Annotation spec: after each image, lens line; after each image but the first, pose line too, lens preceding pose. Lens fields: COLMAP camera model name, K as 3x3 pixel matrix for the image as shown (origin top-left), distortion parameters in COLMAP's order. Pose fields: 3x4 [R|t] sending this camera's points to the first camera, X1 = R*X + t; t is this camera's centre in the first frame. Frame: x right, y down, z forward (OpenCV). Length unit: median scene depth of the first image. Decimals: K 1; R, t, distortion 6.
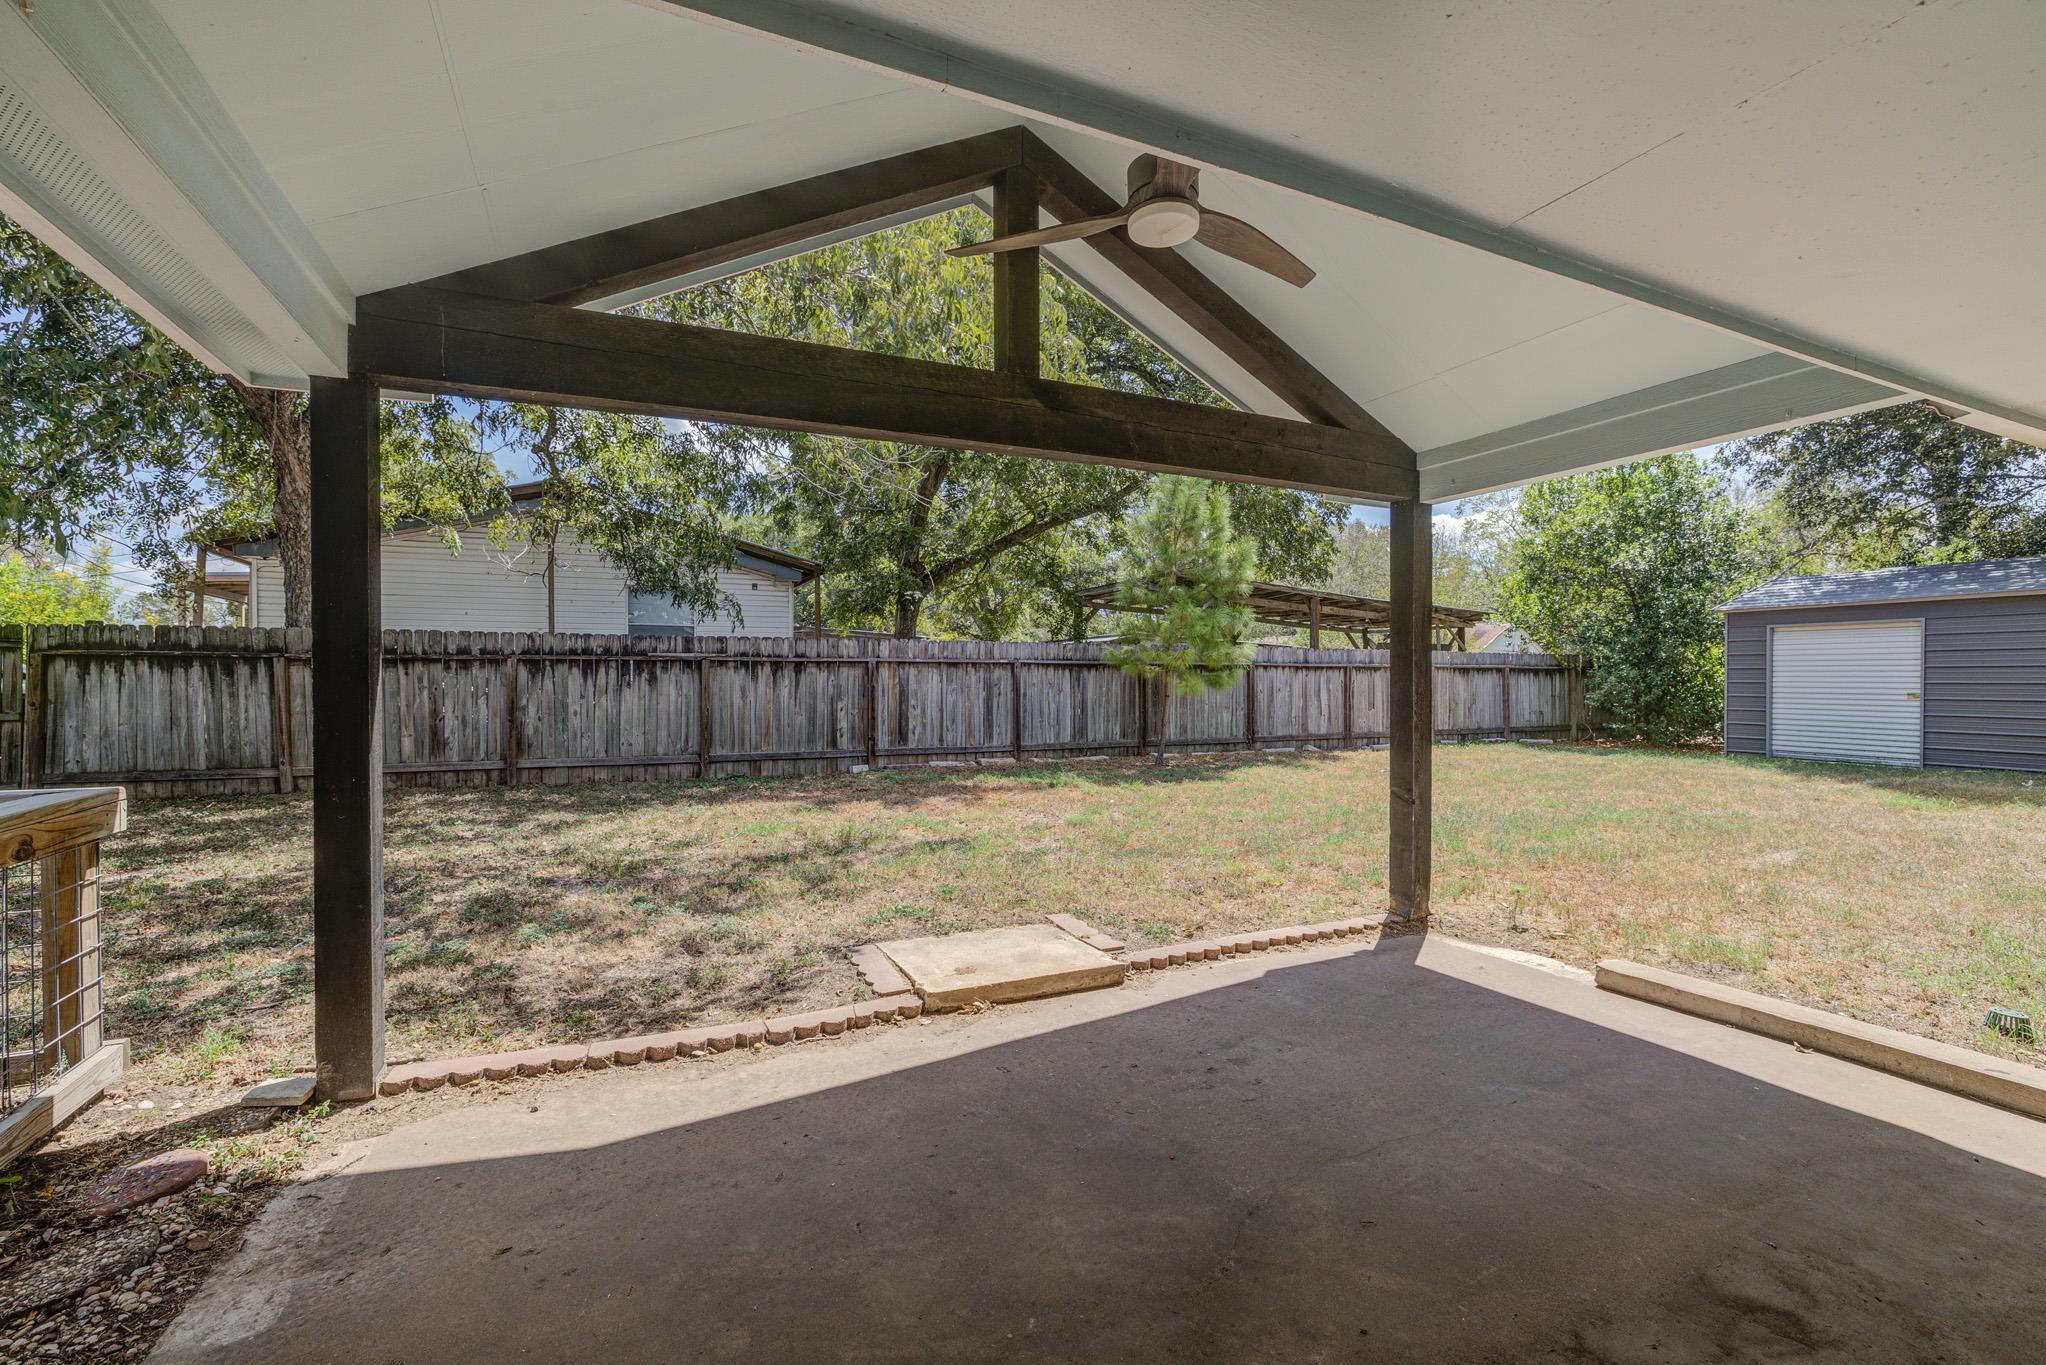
lens RADIAL K [[865.8, 0, 1022.2], [0, 865.8, 684.9], [0, 0, 1]] dist [-0.019357, 0.000981]
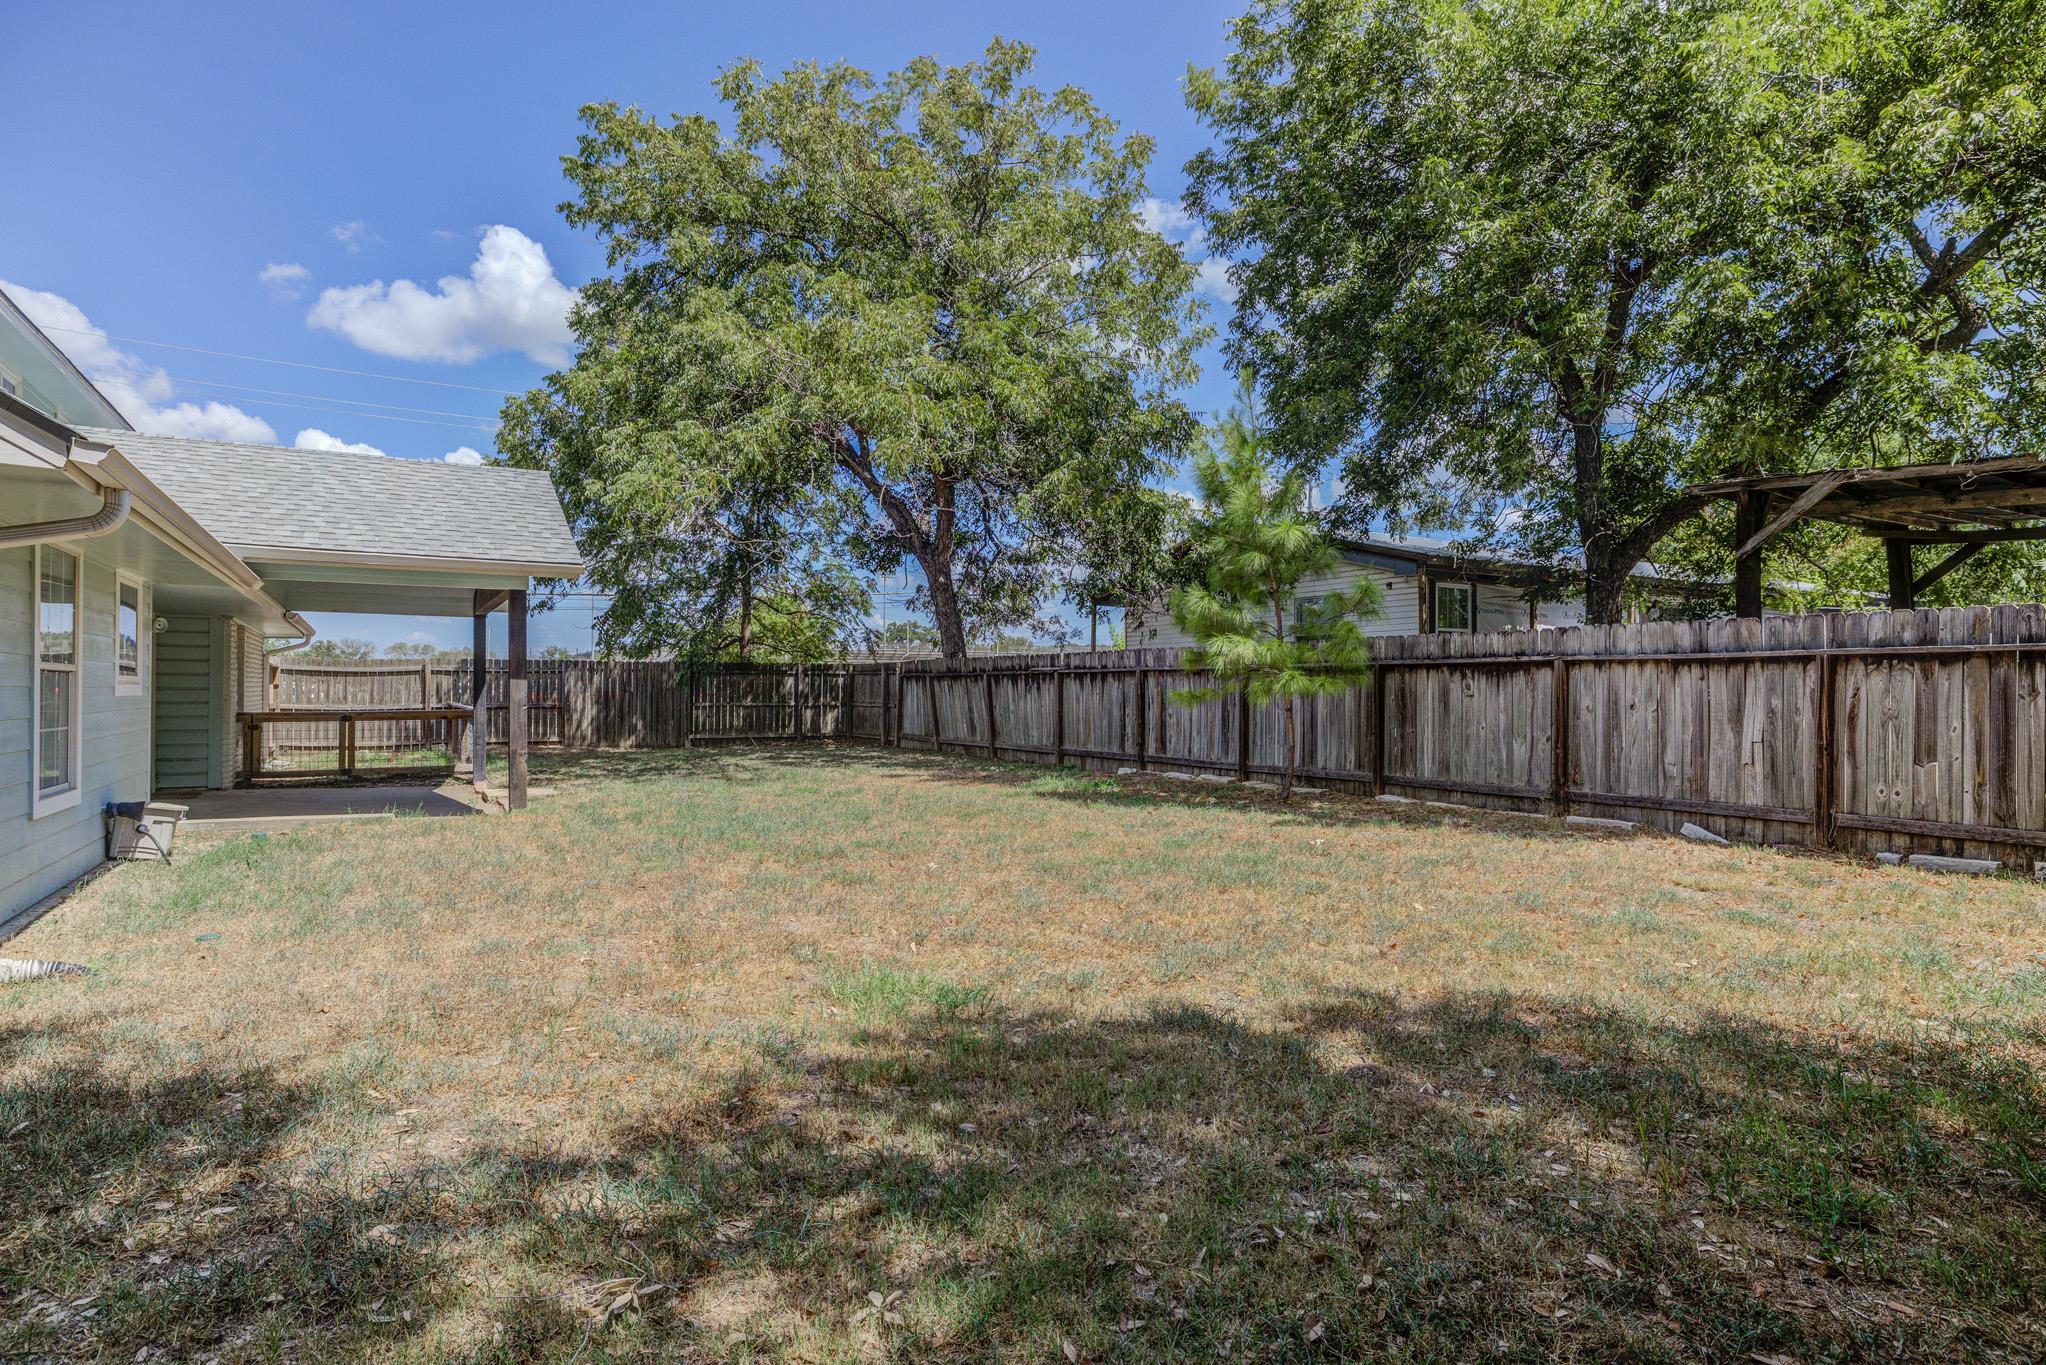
lens RADIAL K [[1142.9, 0, 1023.1], [0, 1142.9, 687.9], [0, 0, 1]] dist [-0.000056, 0.000032]
pose [[0.090340, -0.003302, -0.995906, 1.020792], [-0.008704, 0.999954, -0.004105, 0.000529], [0.995873, 0.009039, 0.090307, 0.627205]]
